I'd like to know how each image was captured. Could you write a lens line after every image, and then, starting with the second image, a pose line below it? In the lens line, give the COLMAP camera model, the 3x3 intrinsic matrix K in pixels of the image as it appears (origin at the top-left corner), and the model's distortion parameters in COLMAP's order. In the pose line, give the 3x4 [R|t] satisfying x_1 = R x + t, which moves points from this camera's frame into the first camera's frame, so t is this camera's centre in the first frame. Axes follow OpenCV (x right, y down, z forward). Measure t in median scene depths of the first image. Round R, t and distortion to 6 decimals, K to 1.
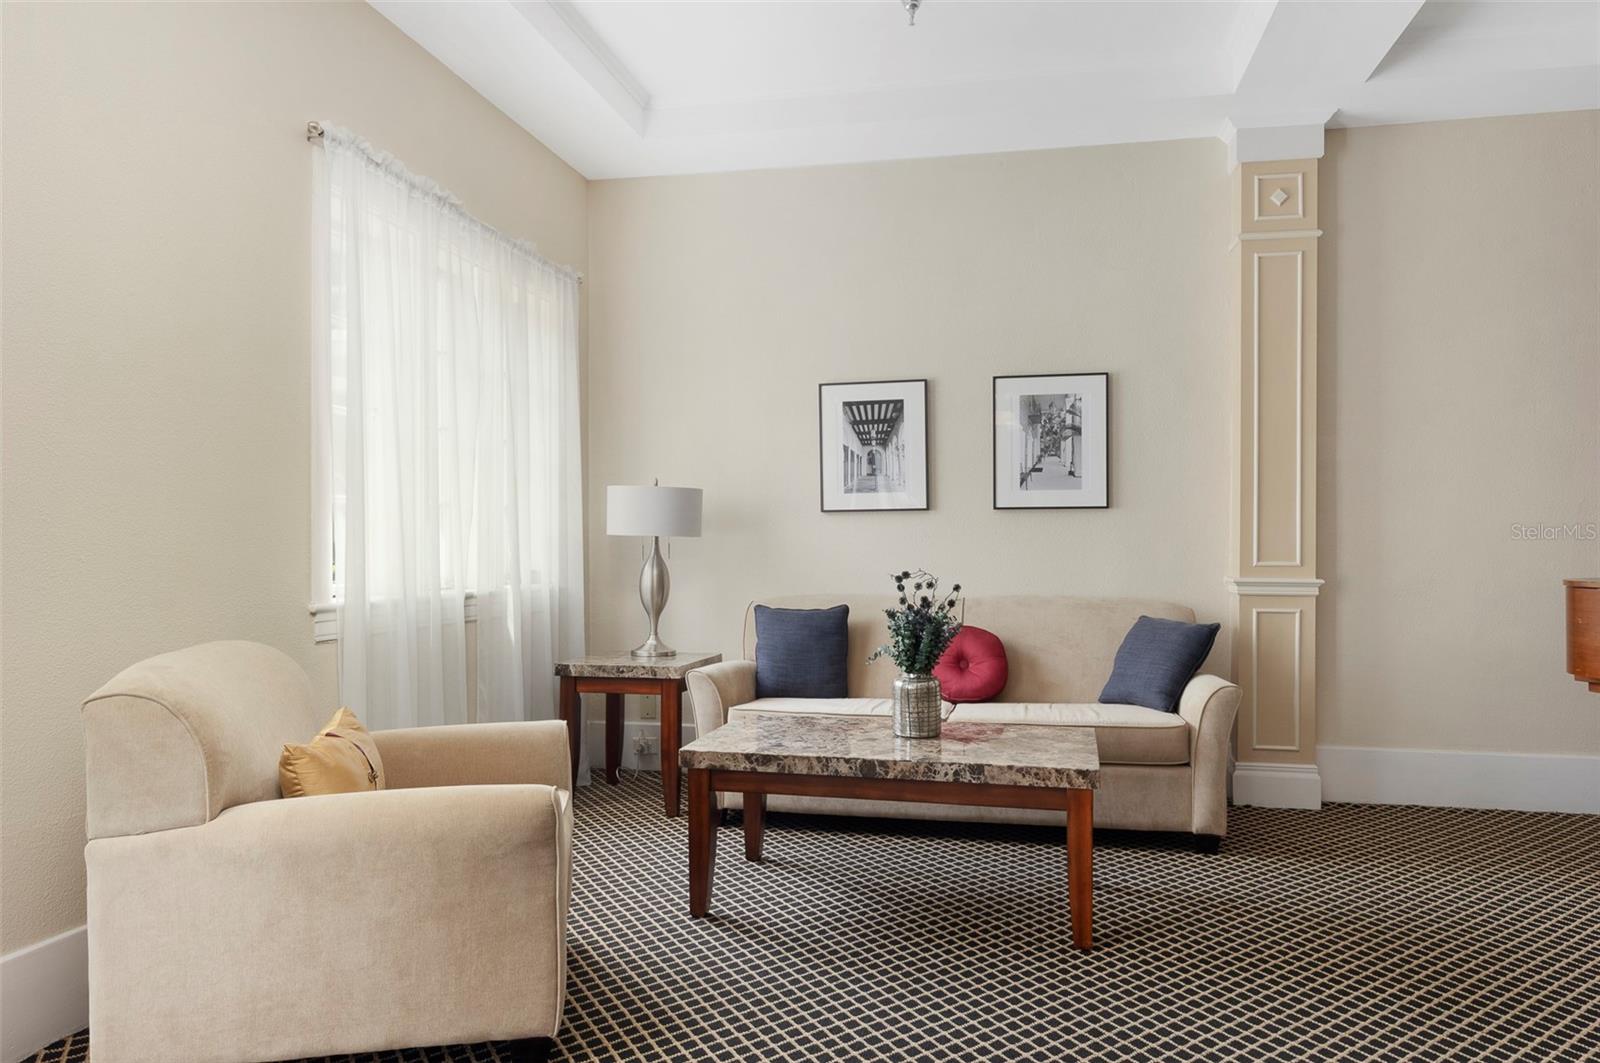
lens RADIAL K [[1019.4, 0, 803.6], [0, 1019.4, 534.9], [0, 0, 1]] dist [0.007654, -0.000021]
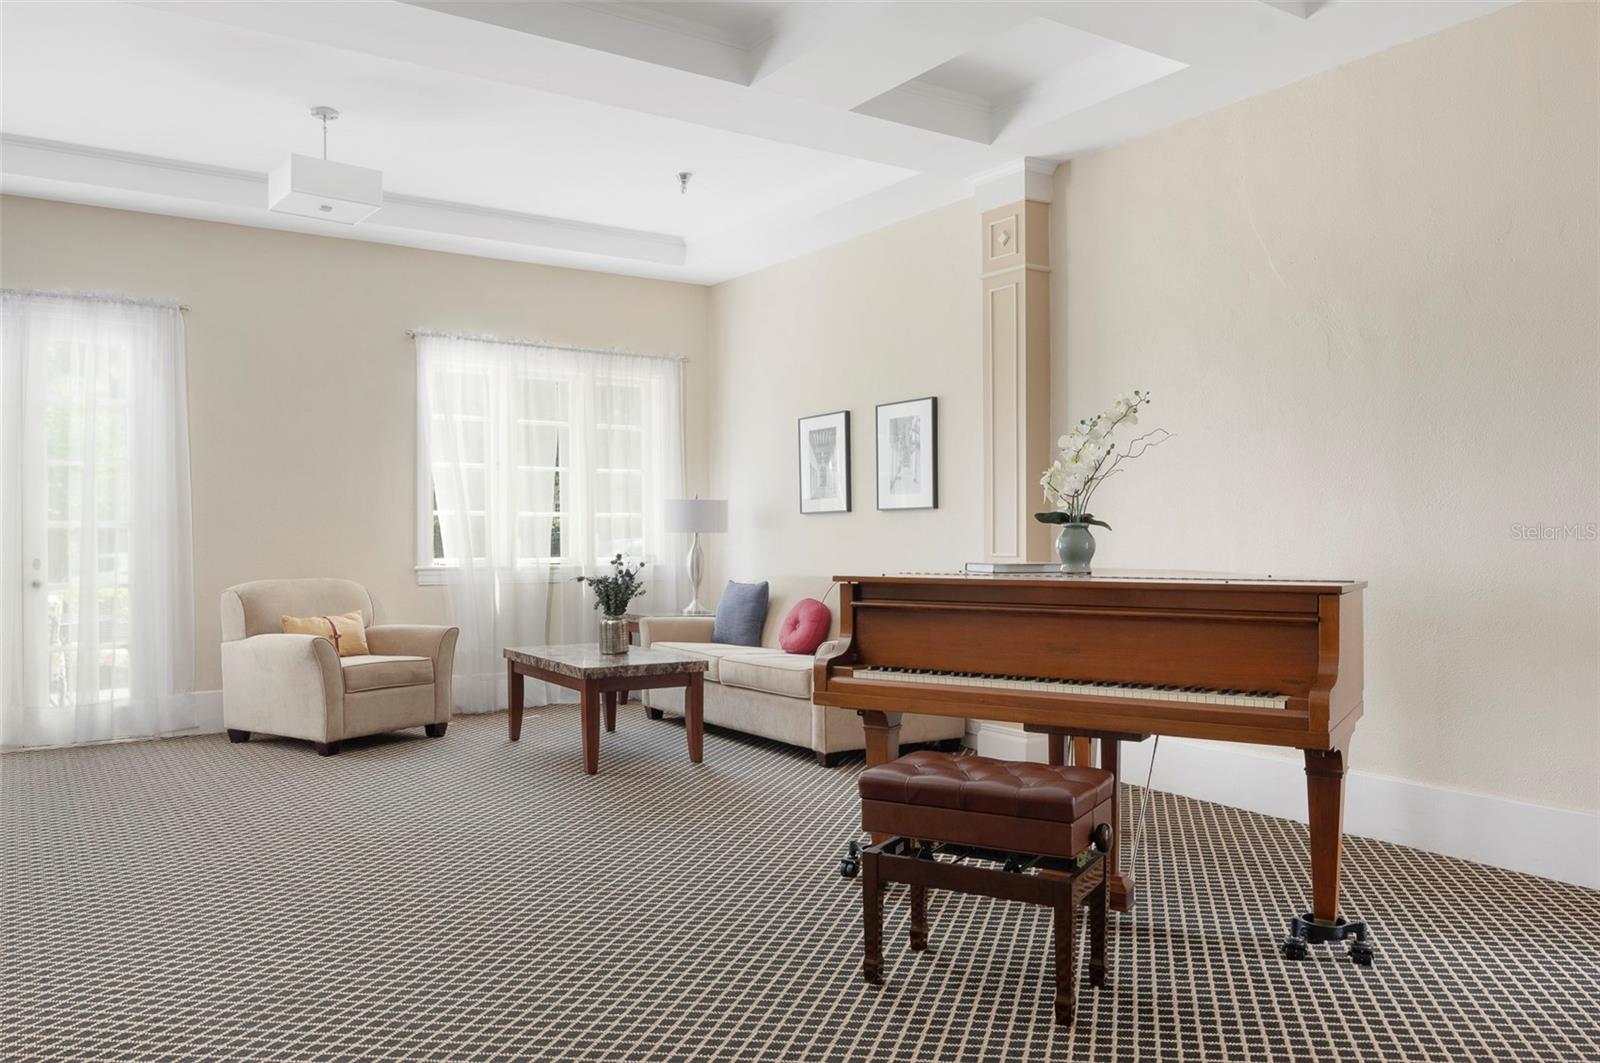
lens RADIAL K [[1172.8, 0, 800.0], [0, 1172.8, 531.5], [0, 0, 1]] dist [0.001367, 0.000107]
pose [[0.723169, -0.001833, -0.690668, 1.125693], [0.003752, 0.999992, 0.001274, -0.002457], [0.690660, -0.003512, 0.723171, -0.104070]]
